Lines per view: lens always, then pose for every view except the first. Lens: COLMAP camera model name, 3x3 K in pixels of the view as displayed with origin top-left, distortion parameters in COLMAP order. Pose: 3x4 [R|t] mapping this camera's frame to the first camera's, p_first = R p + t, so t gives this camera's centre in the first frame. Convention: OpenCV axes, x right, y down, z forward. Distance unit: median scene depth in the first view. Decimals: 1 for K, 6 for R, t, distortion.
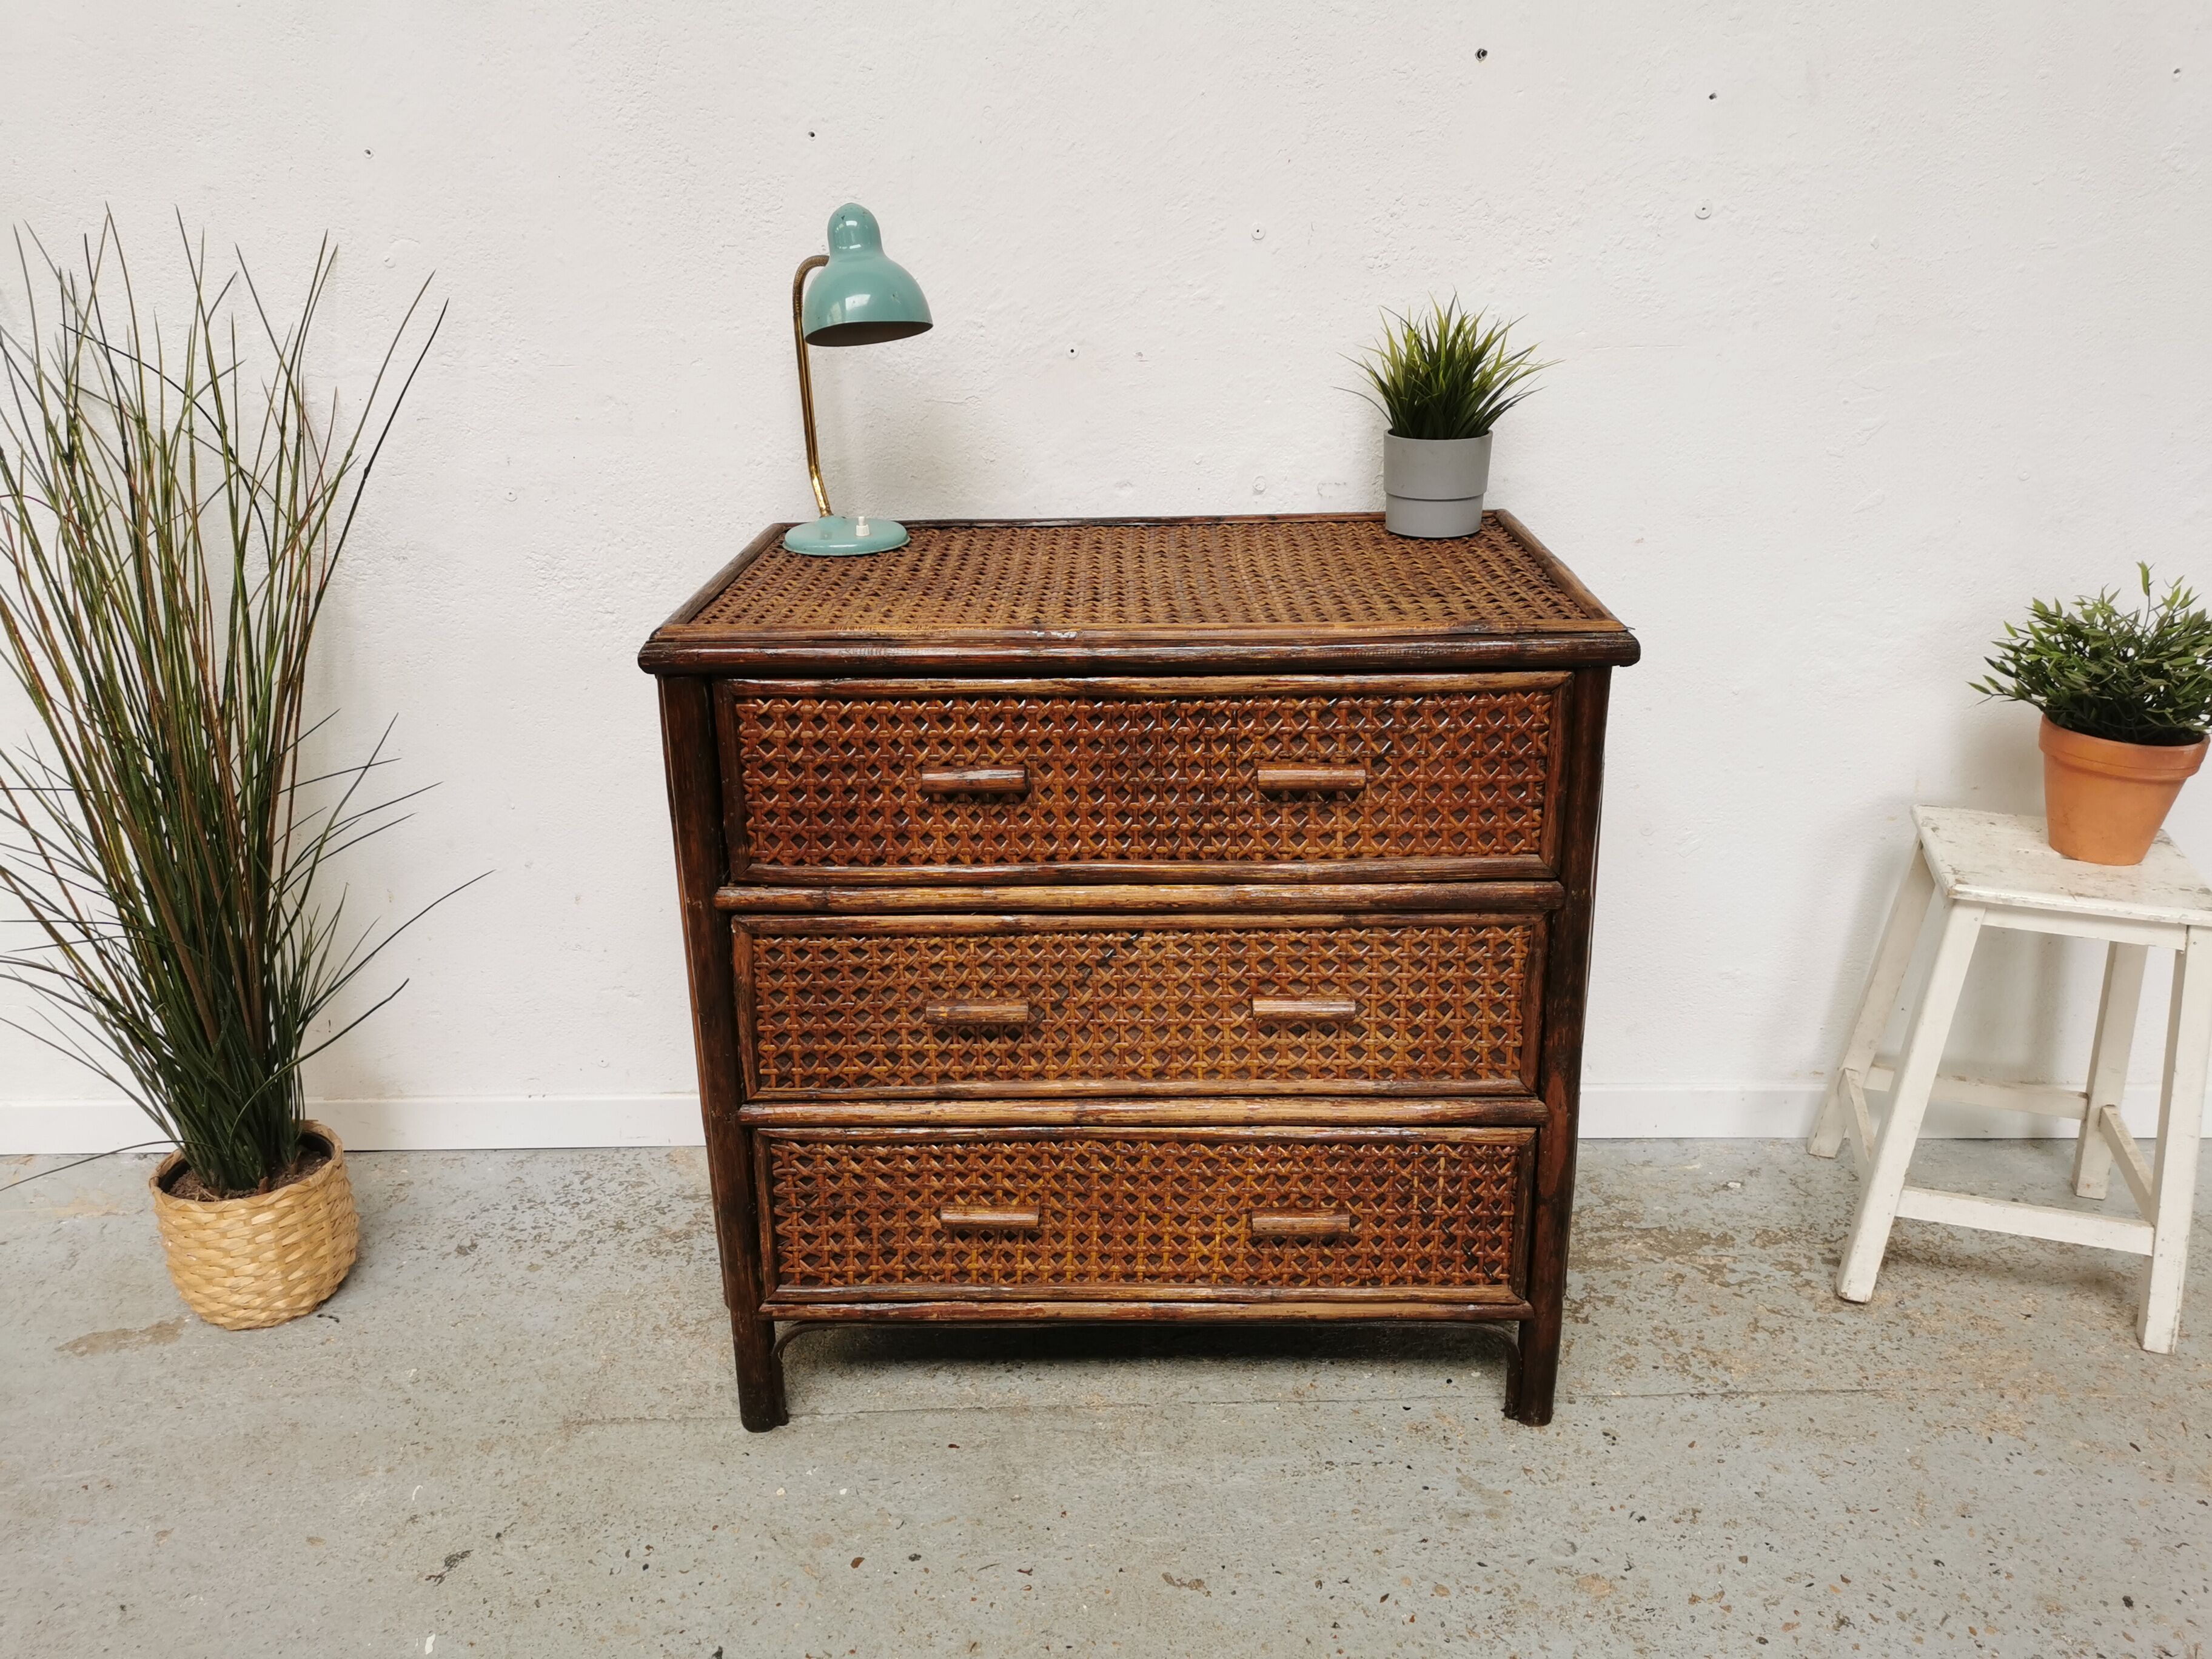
lens RADIAL K [[1716.6, 0, 1111.0], [0, 1716.6, 831.3], [0, 0, 1]] dist [0.049046, -0.070629]
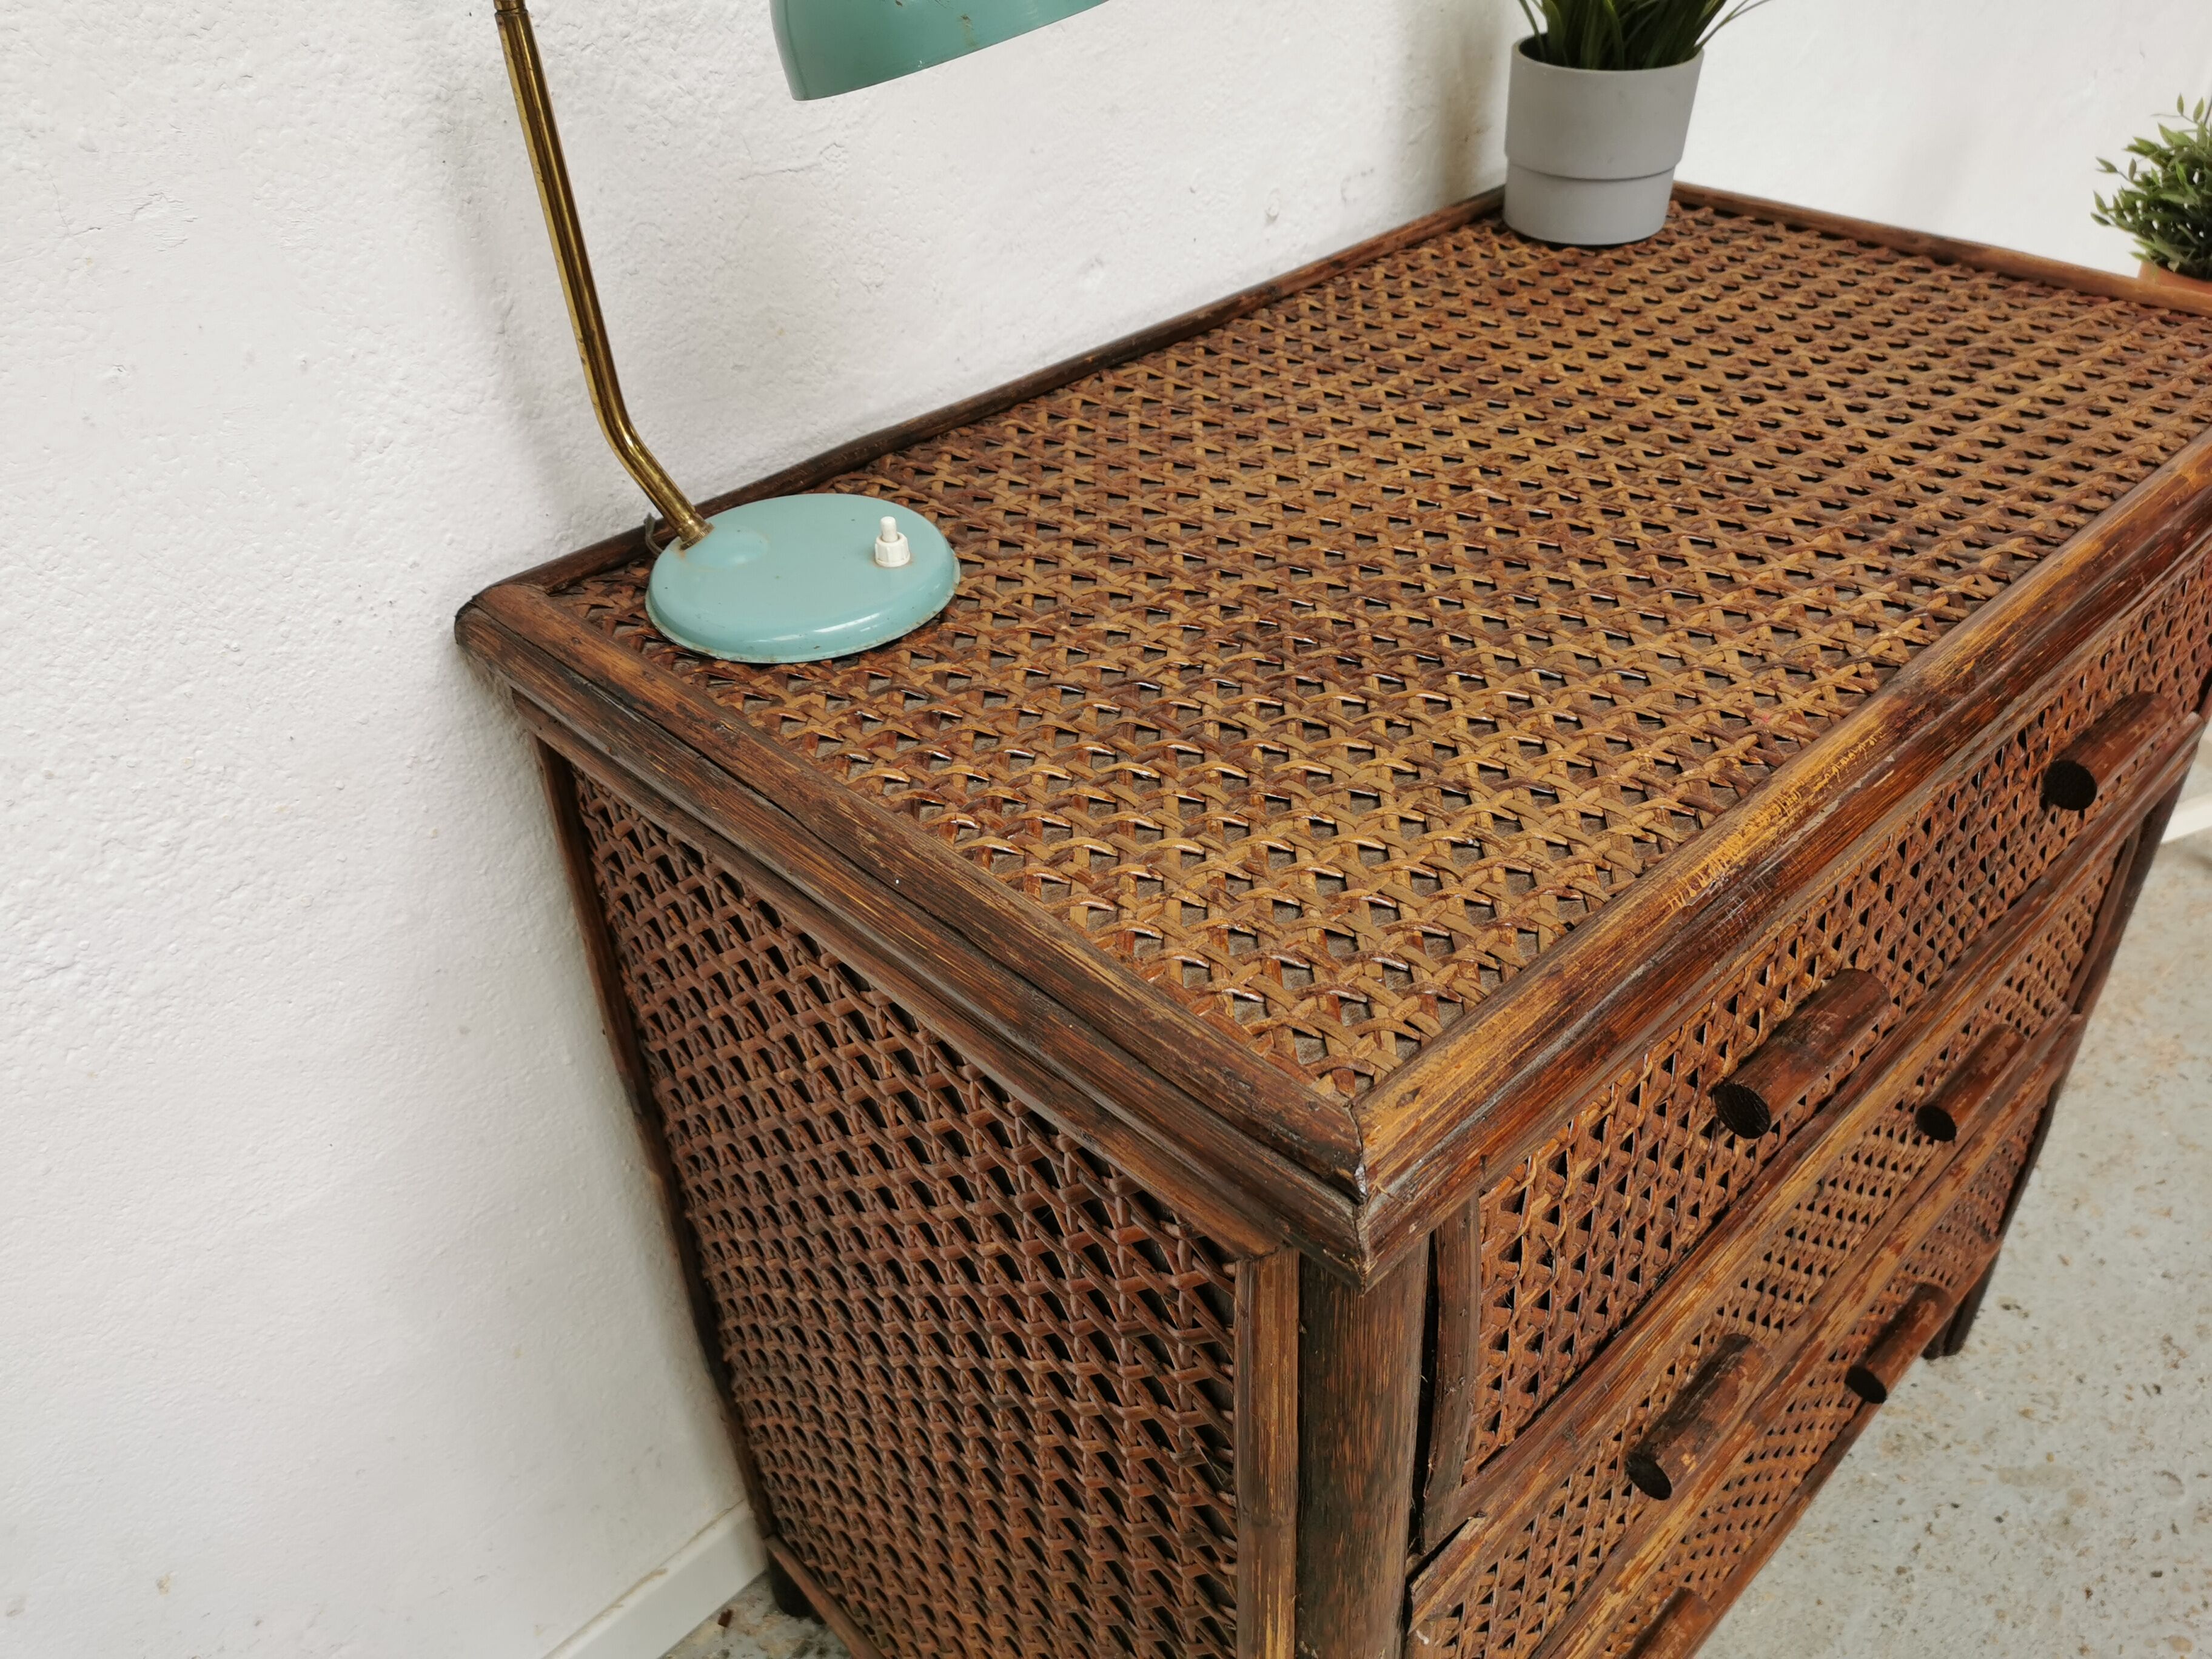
lens RADIAL K [[1705.0, 0, 1108.4], [0, 1705.0, 824.1], [0, 0, 1]] dist [0.041808, -0.043873]
pose [[0.704016, -0.425145, 0.568870, -0.405051], [0.275288, 0.901758, 0.333241, -0.262585], [-0.654658, -0.078004, 0.751890, 0.732598]]
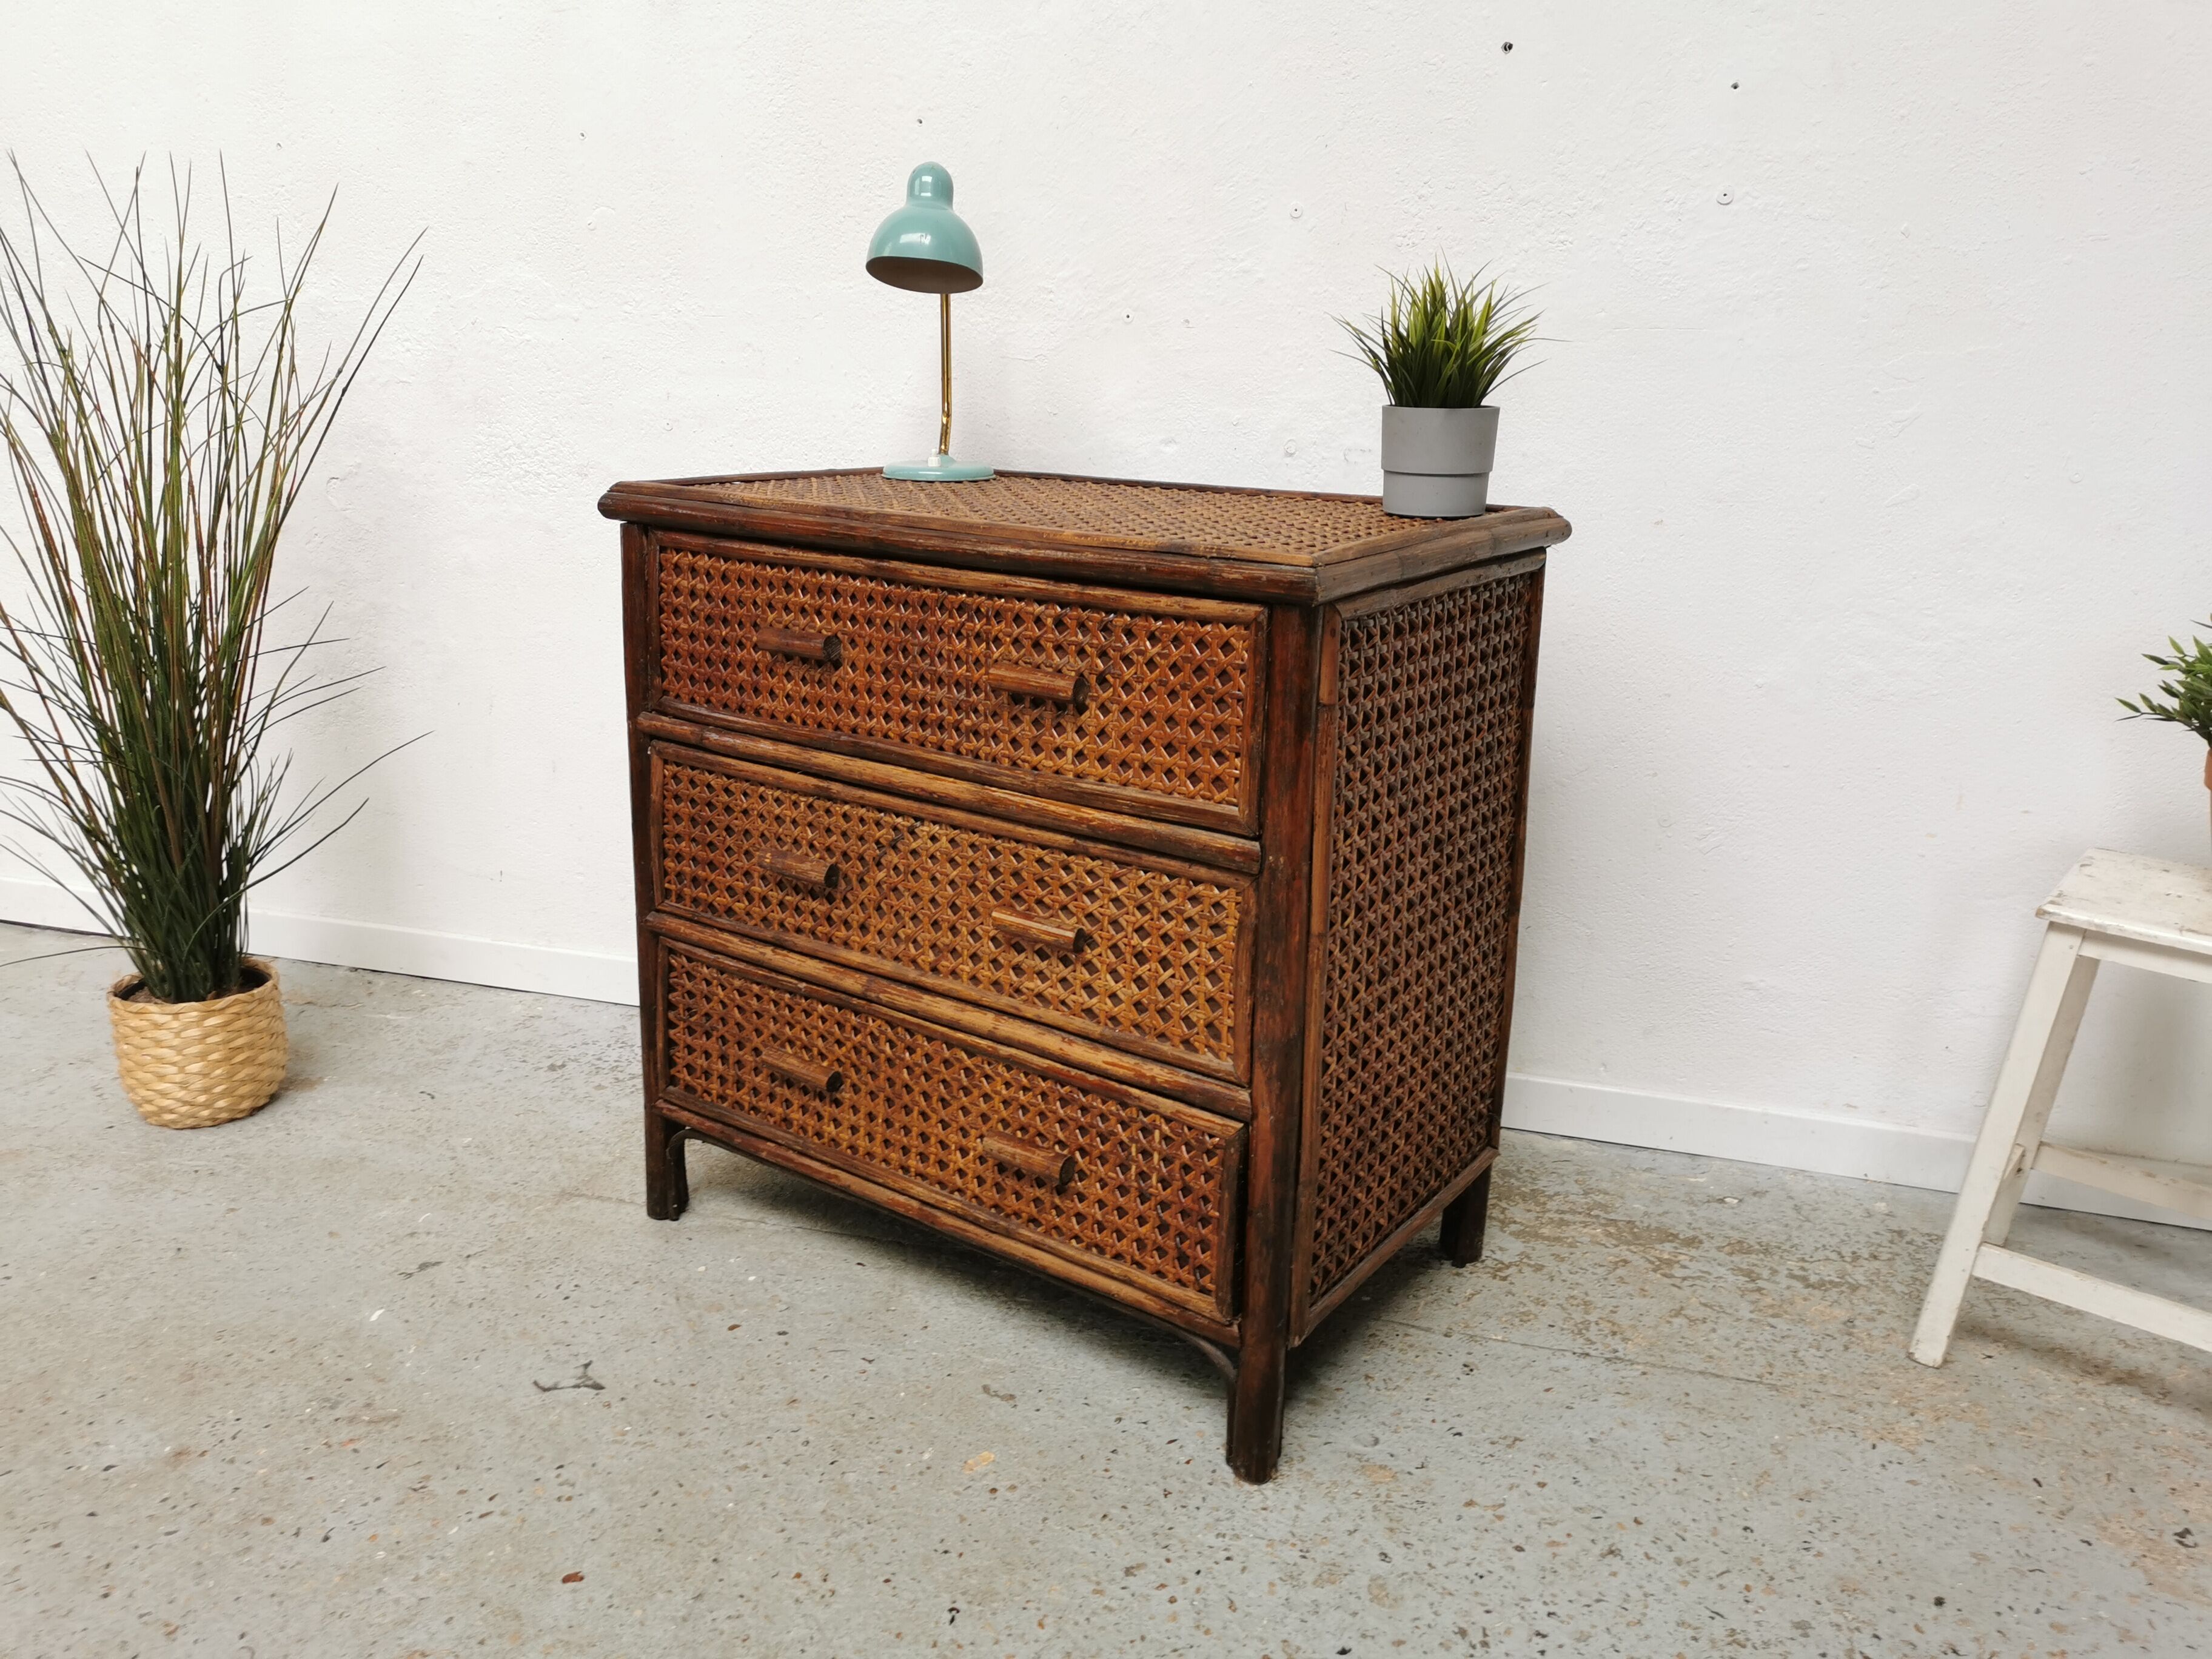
lens RADIAL K [[1647.0, 0, 1162.1], [0, 1647.0, 793.3], [0, 0, 1]] dist [0.029683, -0.000697]
pose [[0.840684, 0.178165, -0.511379, 0.627046], [-0.233402, 0.971325, -0.045291, 0.052303], [0.488646, 0.157432, 0.858161, 0.206702]]
